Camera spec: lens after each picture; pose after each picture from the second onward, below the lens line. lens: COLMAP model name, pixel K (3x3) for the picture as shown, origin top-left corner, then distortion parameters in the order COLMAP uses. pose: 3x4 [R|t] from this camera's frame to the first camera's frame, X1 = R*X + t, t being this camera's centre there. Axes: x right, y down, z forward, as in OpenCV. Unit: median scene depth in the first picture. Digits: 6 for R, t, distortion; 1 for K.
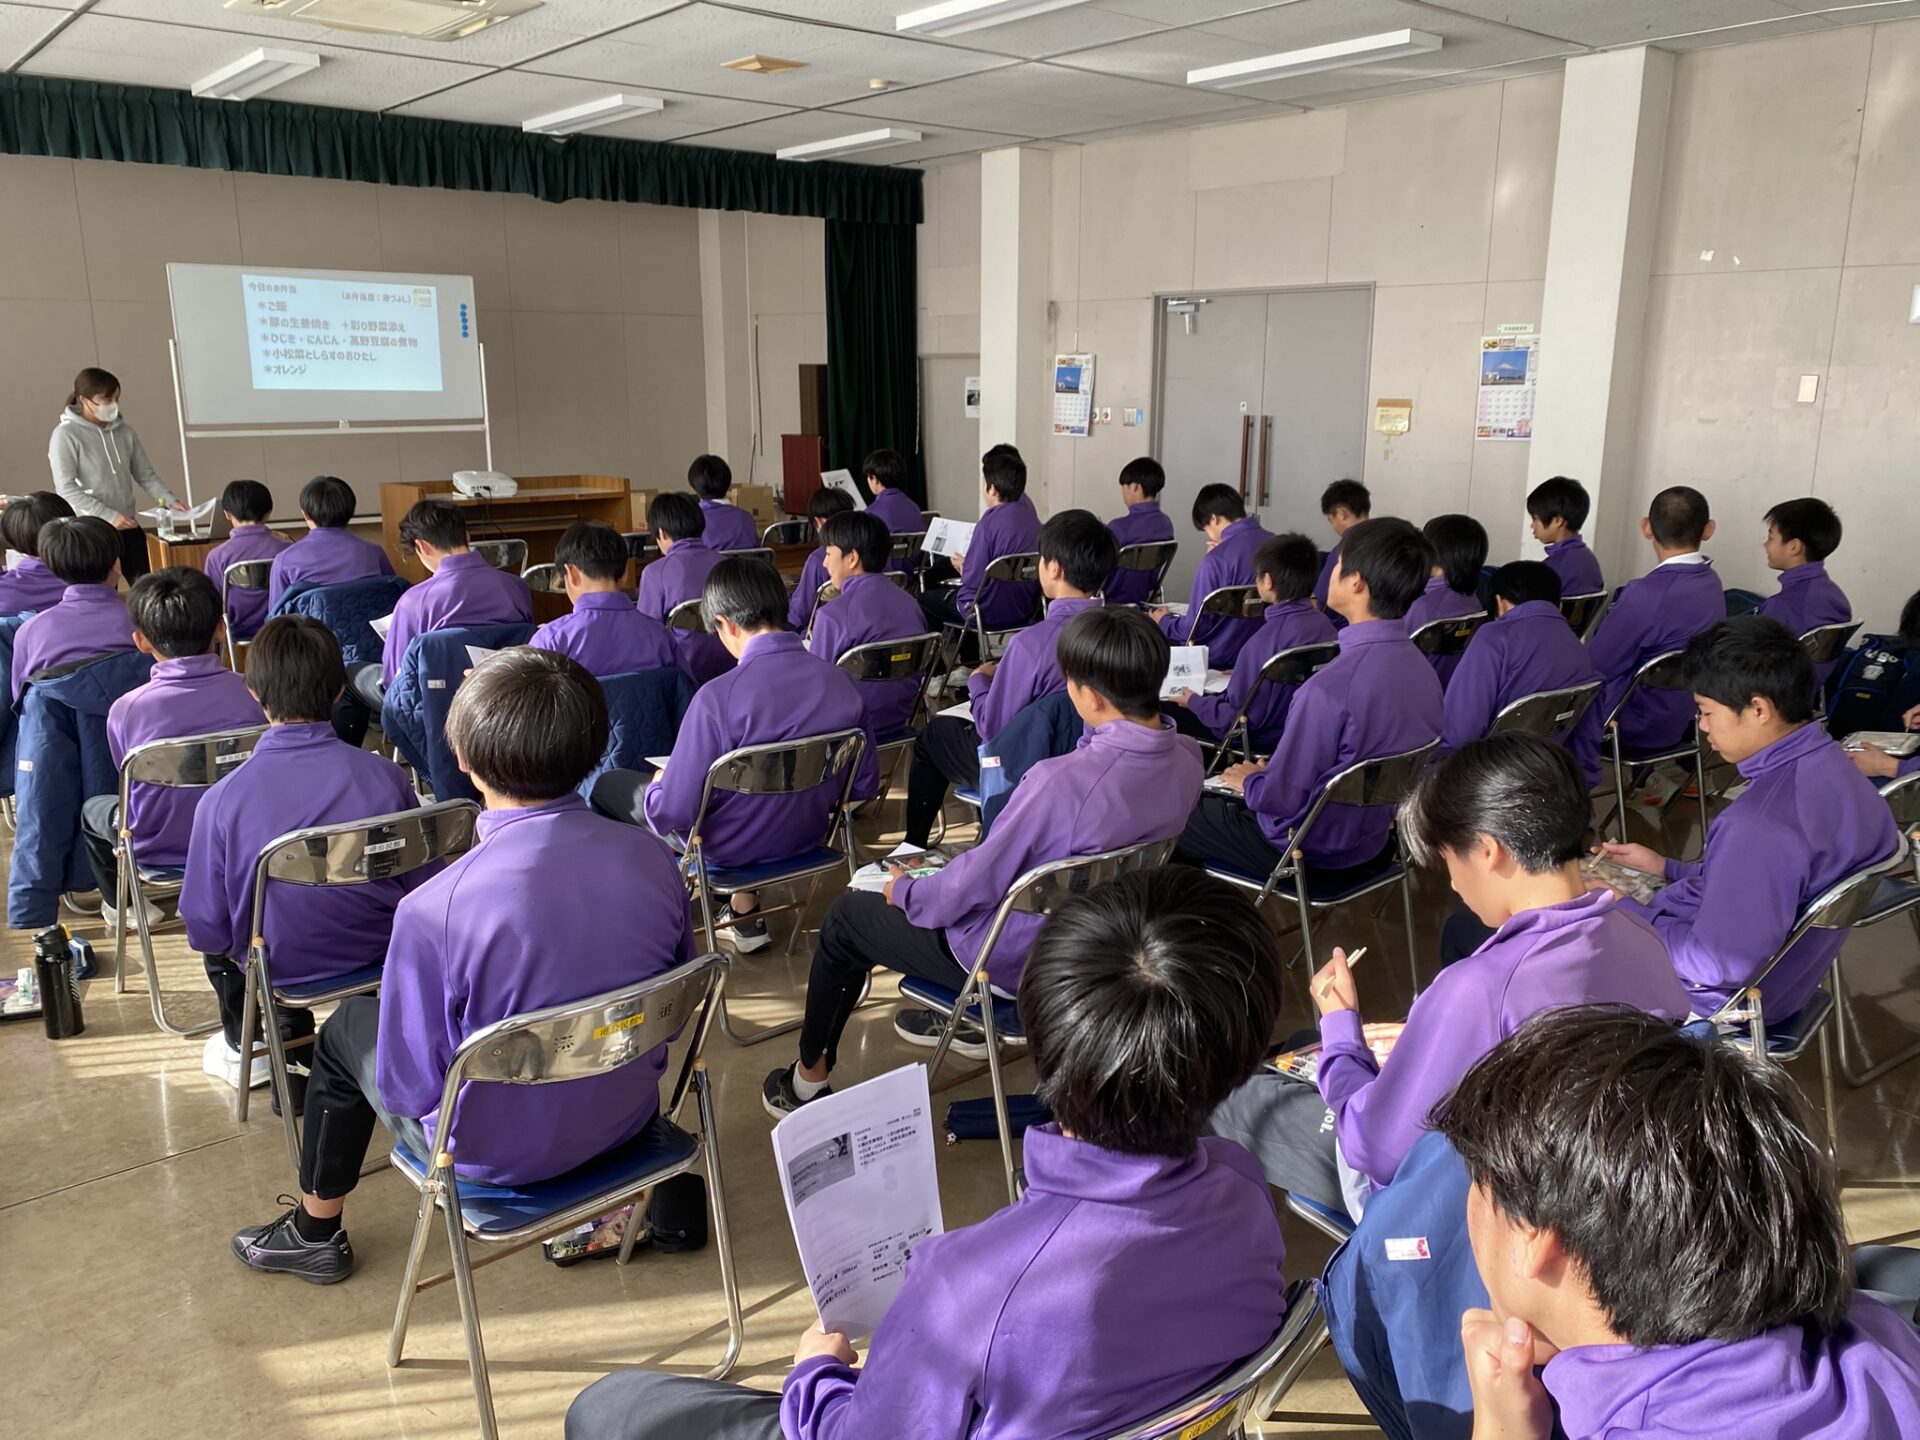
lens RADIAL K [[1464.1, 0, 962.3], [0, 1464.1, 719.2], [0, 0, 1]] dist [0.006178, 0.002083]
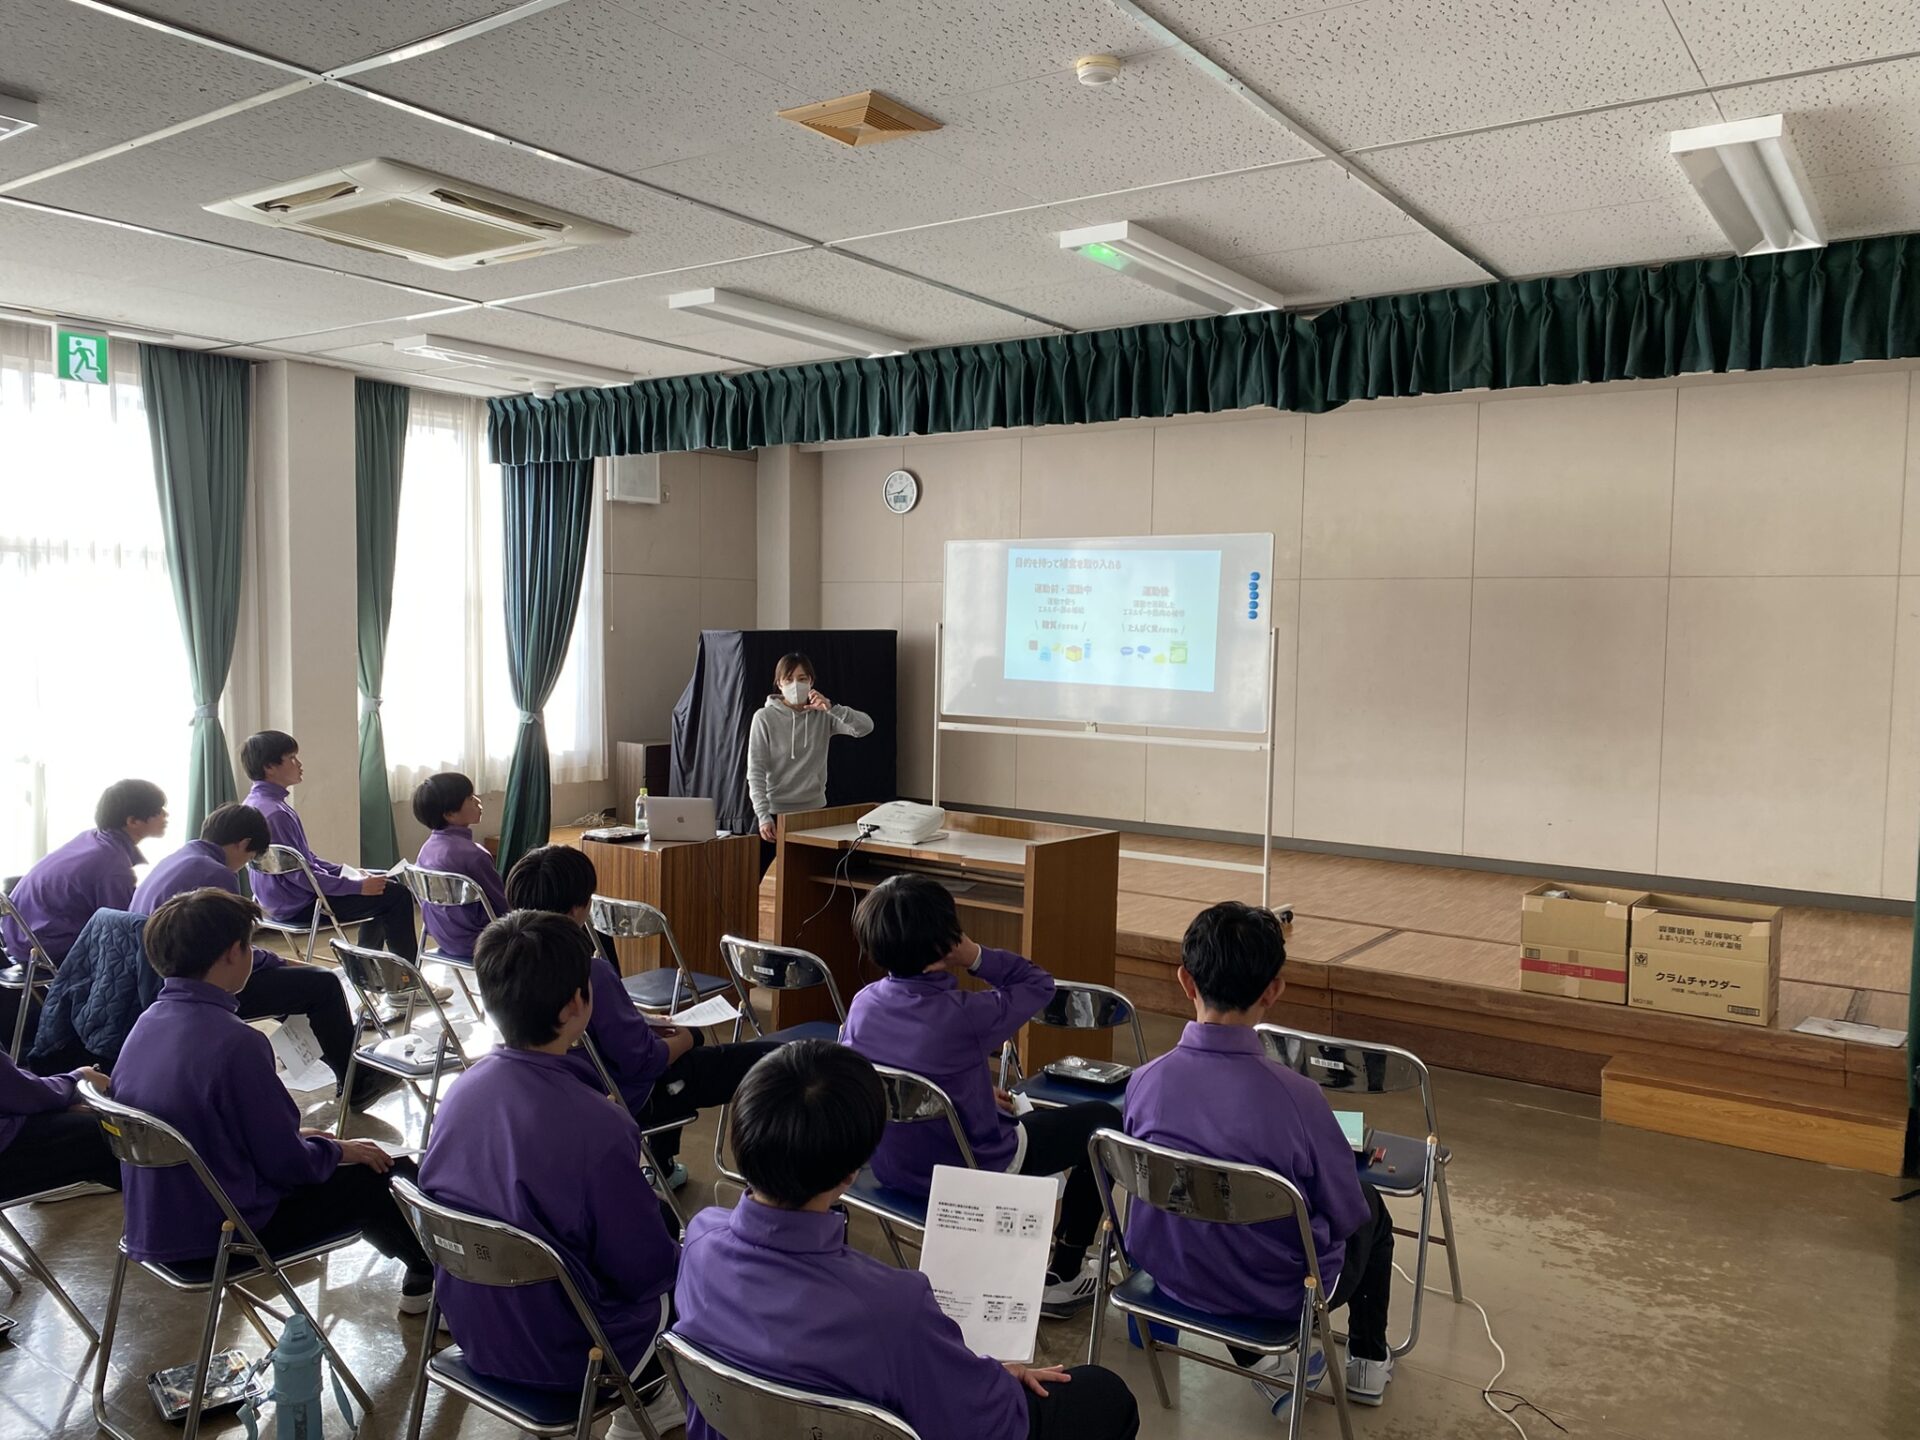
lens RADIAL K [[1464.1, 0, 961.2], [0, 1464.1, 725.4], [0, 0, 1]] dist [0.006178, 0.002083]
pose [[0.254286, 0.055979, -0.965508, 0.317489], [-0.245415, 0.969381, -0.008432, -0.178540], [0.935473, 0.239094, 0.260239, 0.730941]]
